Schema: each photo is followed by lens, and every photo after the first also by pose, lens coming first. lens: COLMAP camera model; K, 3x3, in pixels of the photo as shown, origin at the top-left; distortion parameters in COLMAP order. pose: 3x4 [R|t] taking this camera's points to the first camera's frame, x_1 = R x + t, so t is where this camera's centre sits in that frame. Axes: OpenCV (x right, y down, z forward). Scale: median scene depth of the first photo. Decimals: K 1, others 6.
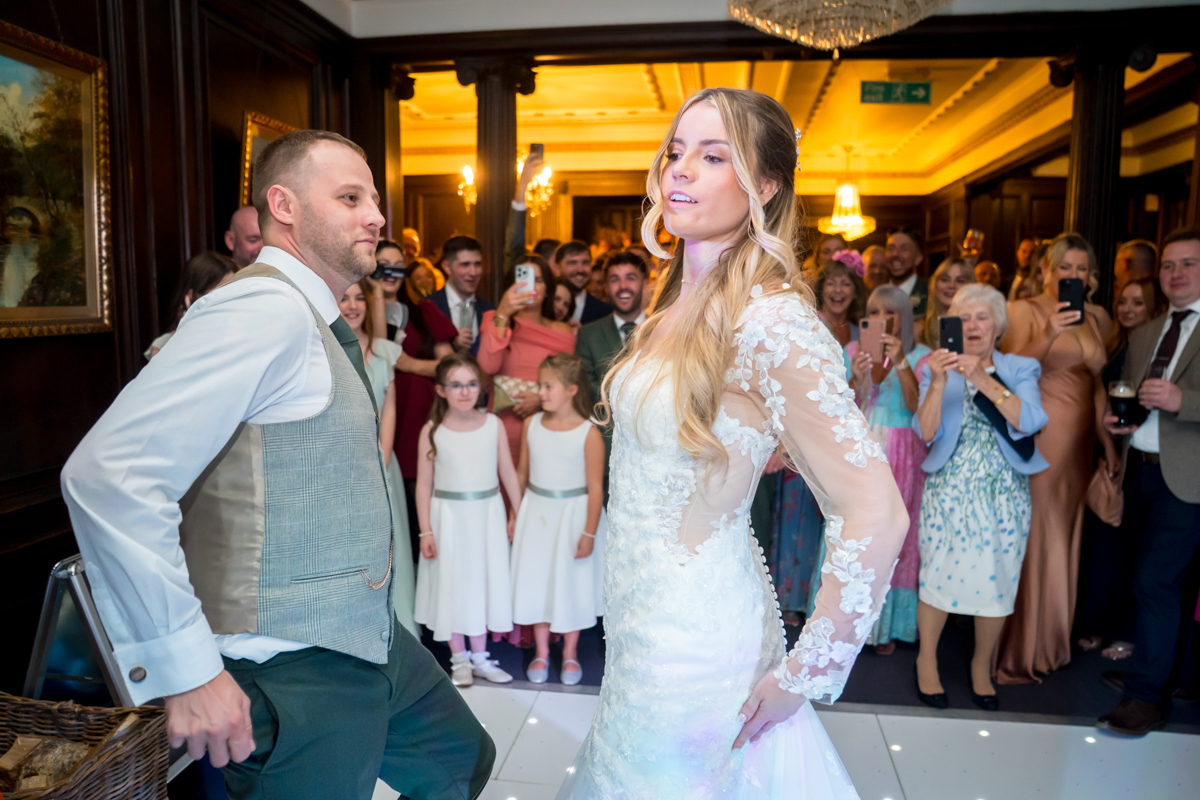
lens RADIAL K [[859.7, 0, 589.7], [0, 859.7, 402.5], [0, 0, 1]] dist [-0.122467, 0.105474]
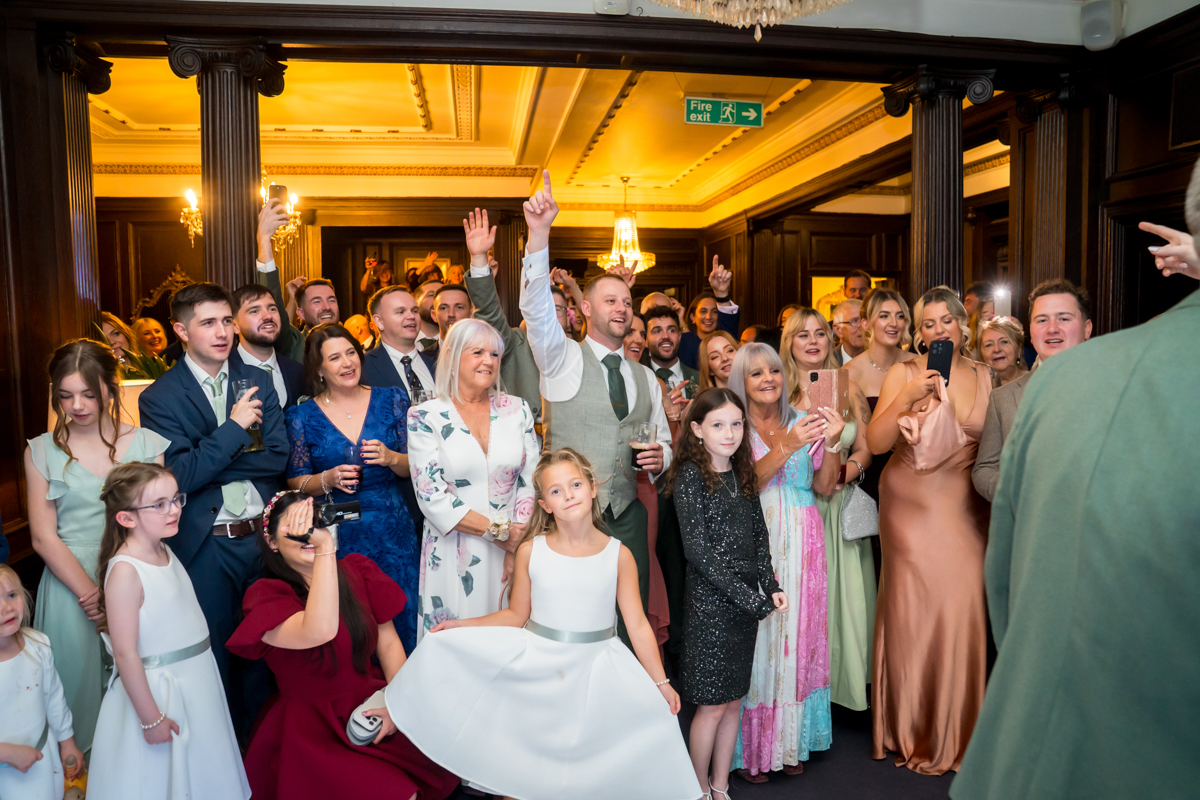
lens RADIAL K [[897.8, 0, 601.4], [0, 897.8, 410.2], [0, 0, 1]] dist [-0.119636, 0.095136]
pose [[0.958006, -0.036319, 0.284439, -0.015015], [0.046392, 0.998509, -0.028756, -0.028226], [-0.282971, 0.040744, 0.958263, 0.111064]]
